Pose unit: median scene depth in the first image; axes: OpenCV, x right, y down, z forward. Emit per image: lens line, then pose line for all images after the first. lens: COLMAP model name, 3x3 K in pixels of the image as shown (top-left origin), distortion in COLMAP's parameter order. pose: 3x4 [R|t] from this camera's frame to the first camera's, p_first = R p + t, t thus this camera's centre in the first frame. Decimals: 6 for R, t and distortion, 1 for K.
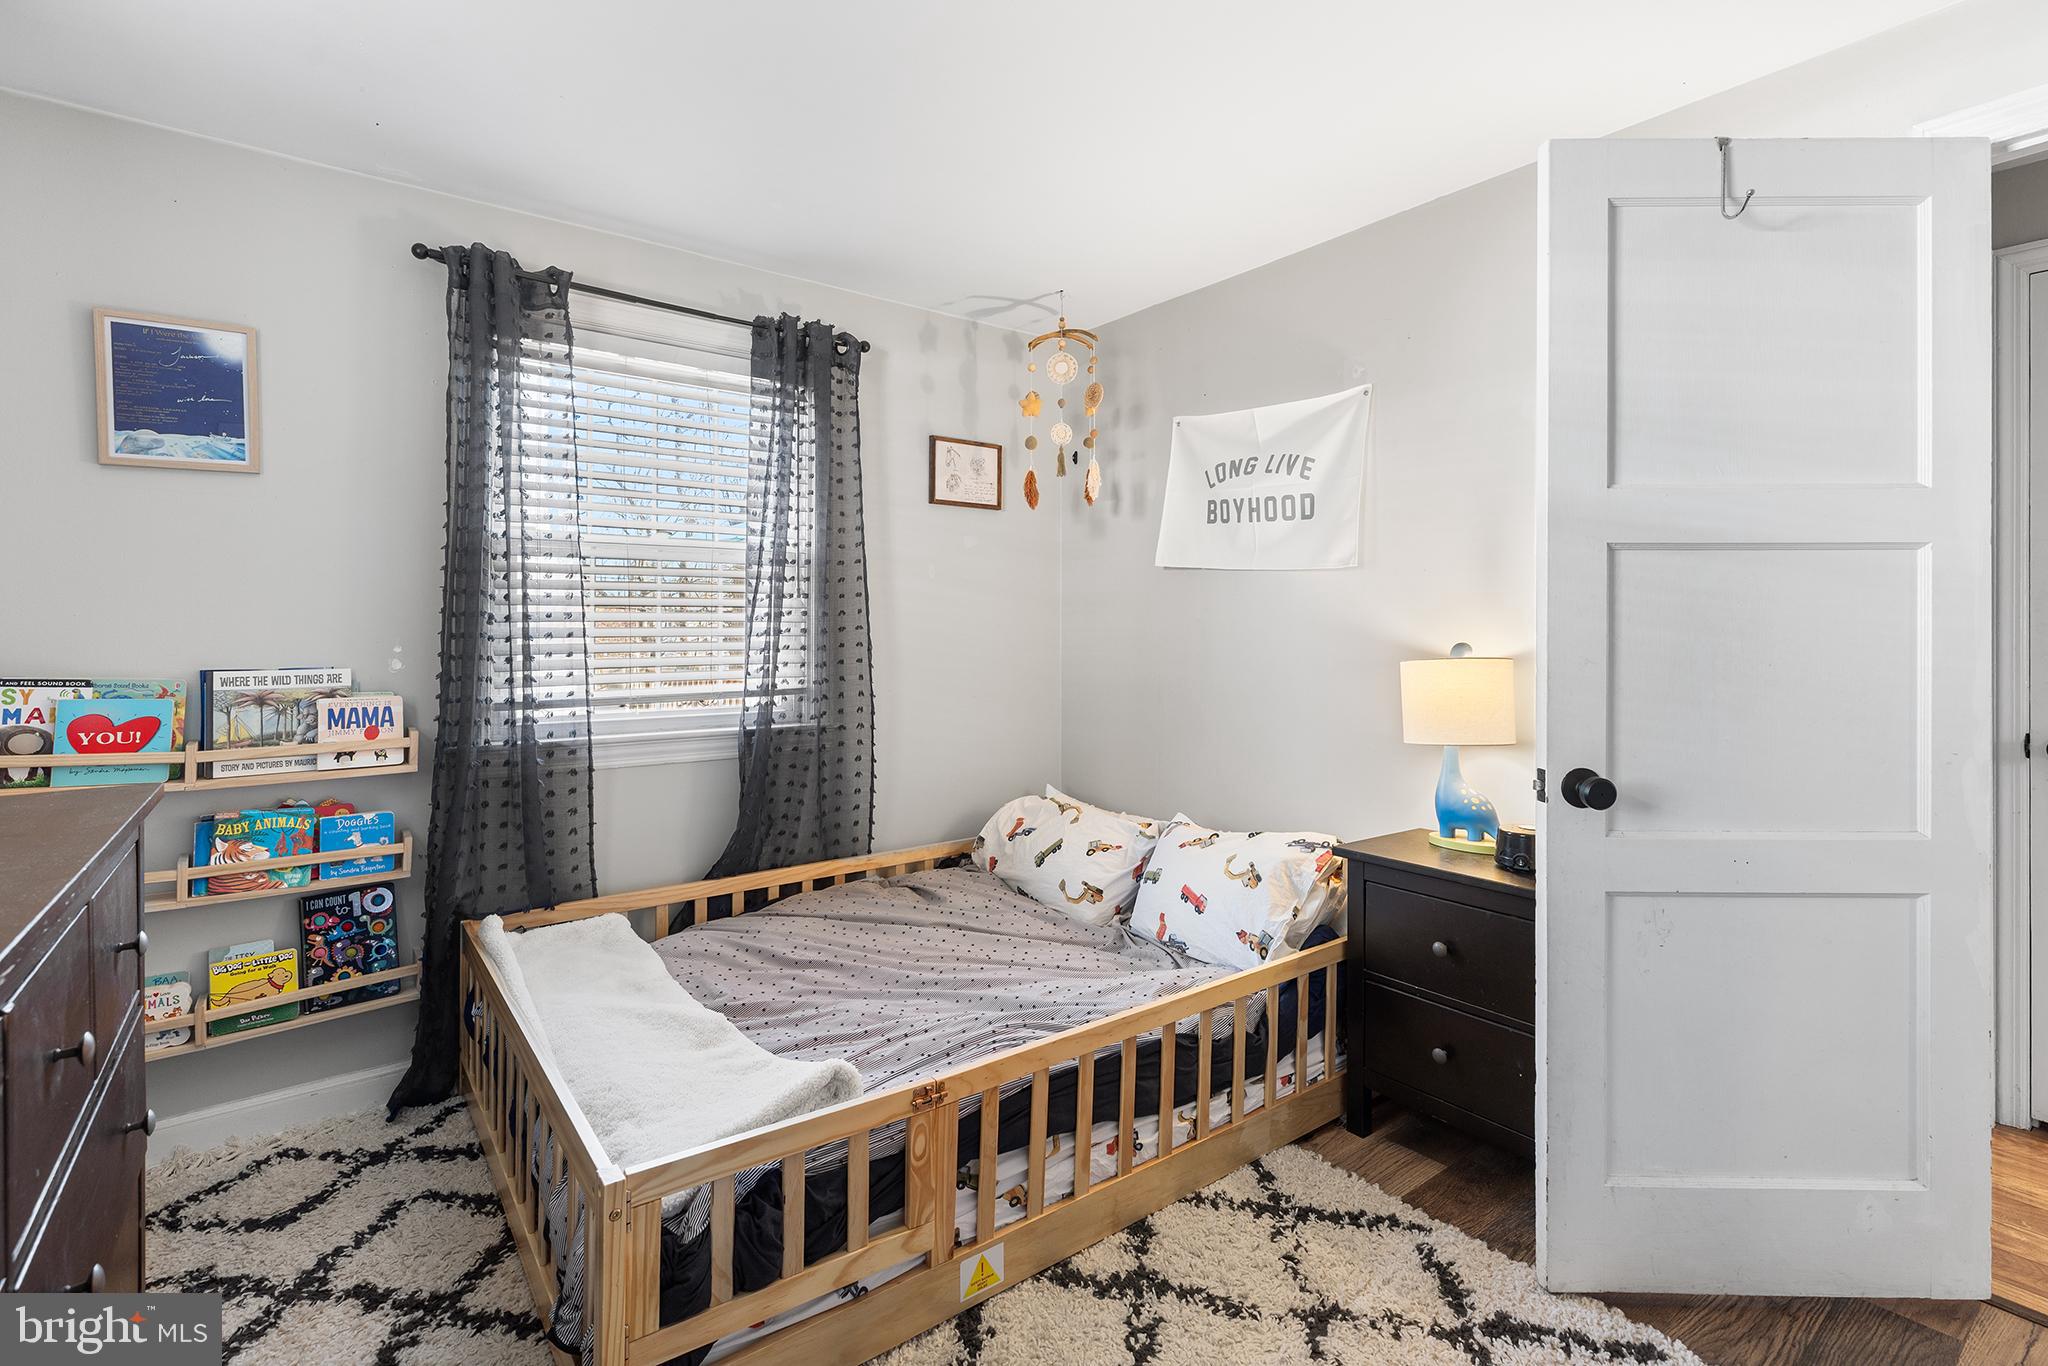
lens RADIAL K [[946.8, 0, 1026.3], [0, 946.8, 634.4], [0, 0, 1]] dist [0.001017, 0.000483]
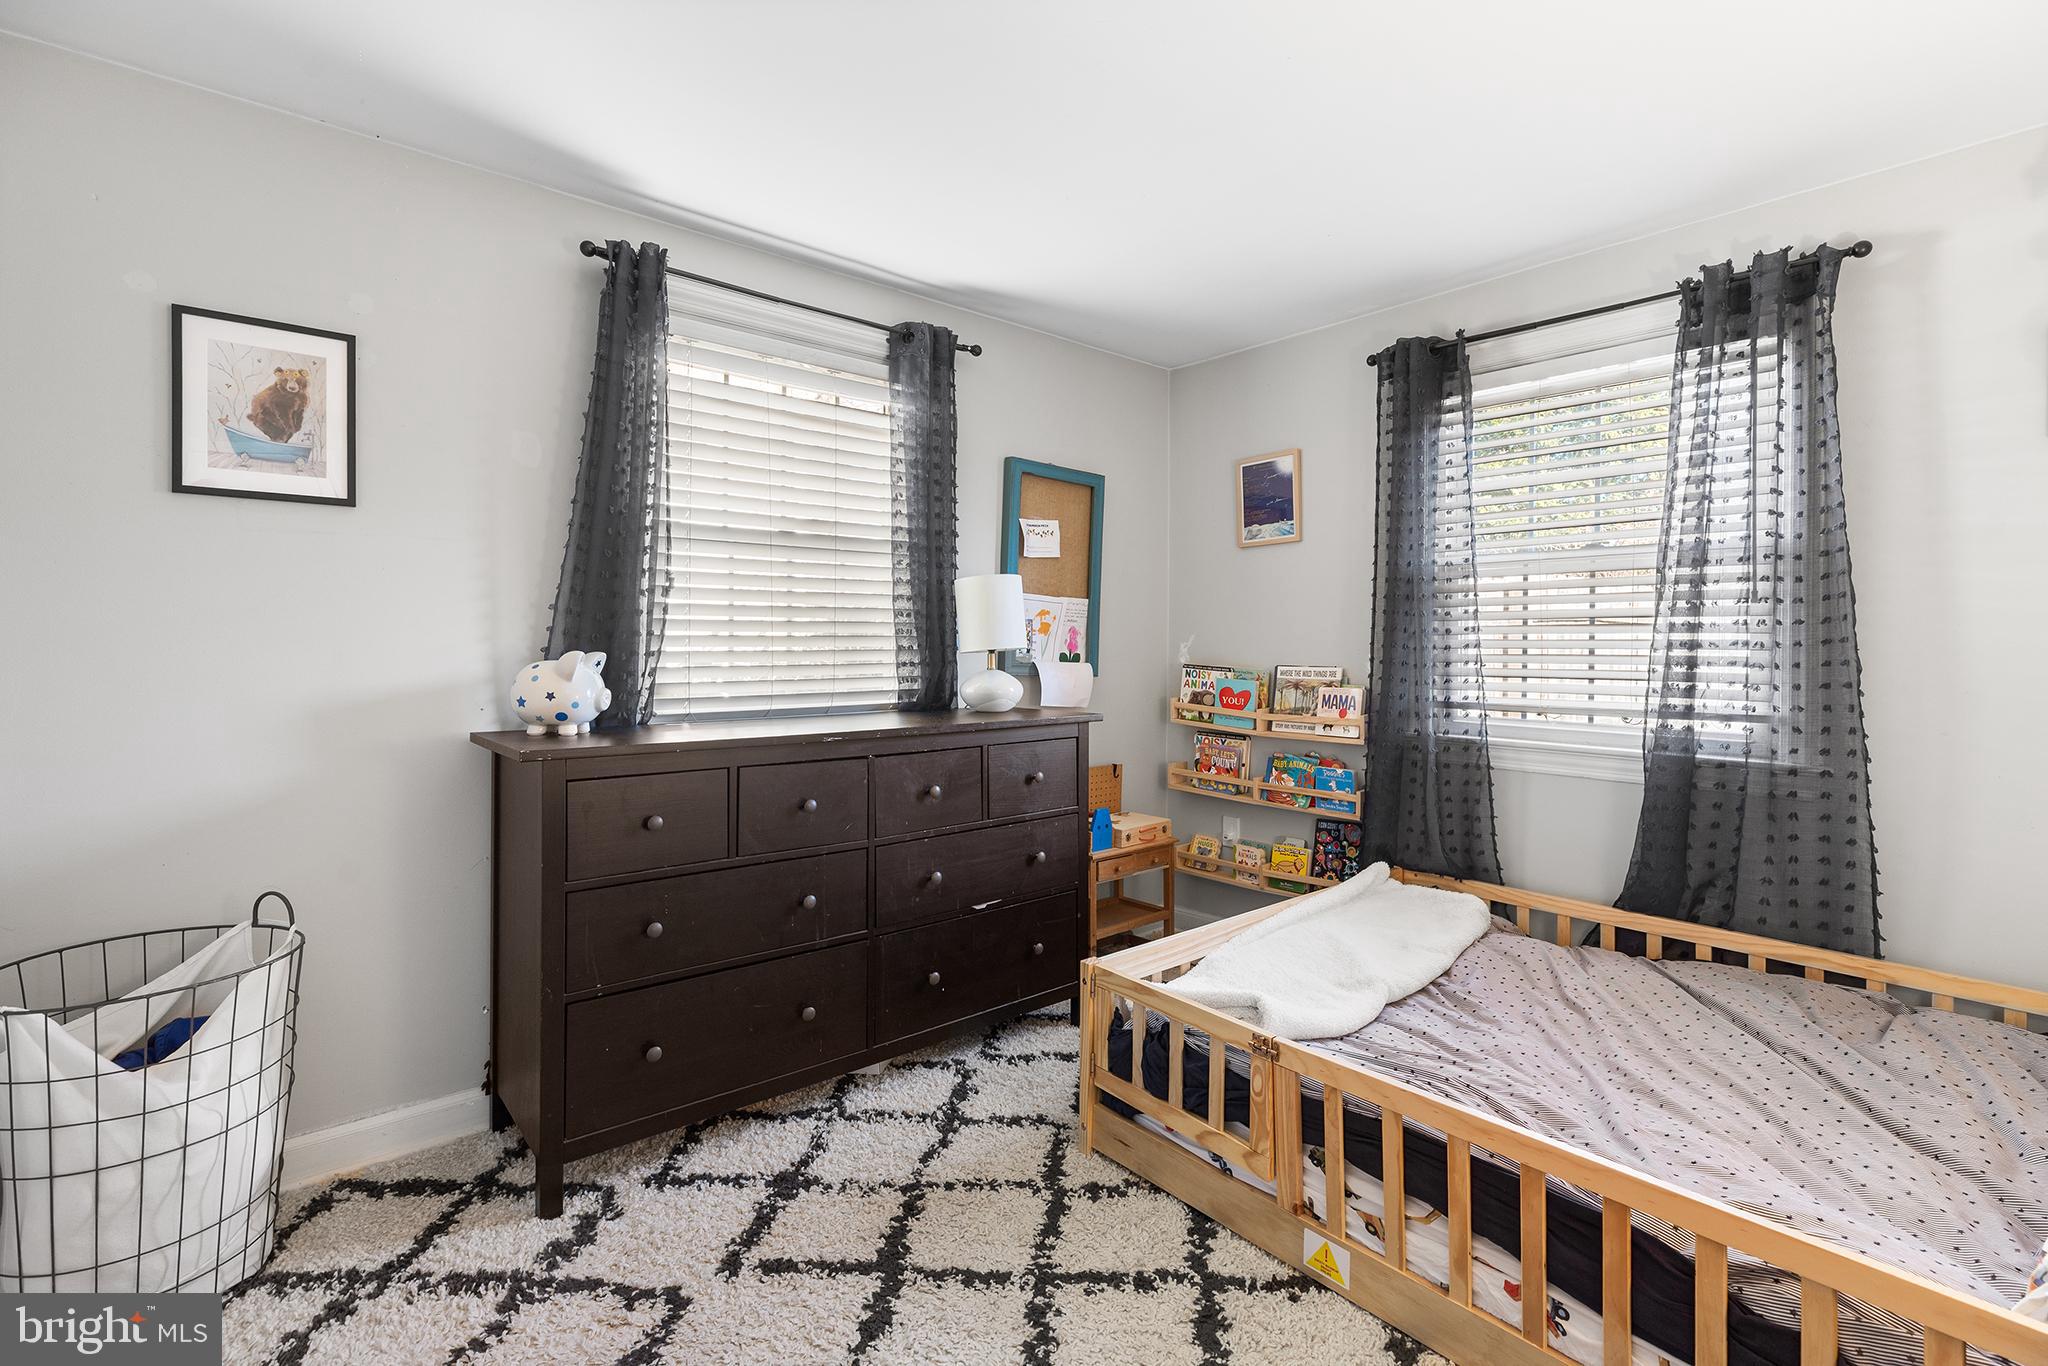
lens RADIAL K [[936.4, 0, 1022.4], [0, 936.4, 661.8], [0, 0, 1]] dist [0.000143, 0.000534]
pose [[0.057352, 0.023453, -0.998079, 0.701167], [-0.011522, 0.999673, 0.022828, -0.000222], [0.998288, 0.010190, 0.057604, 0.447244]]
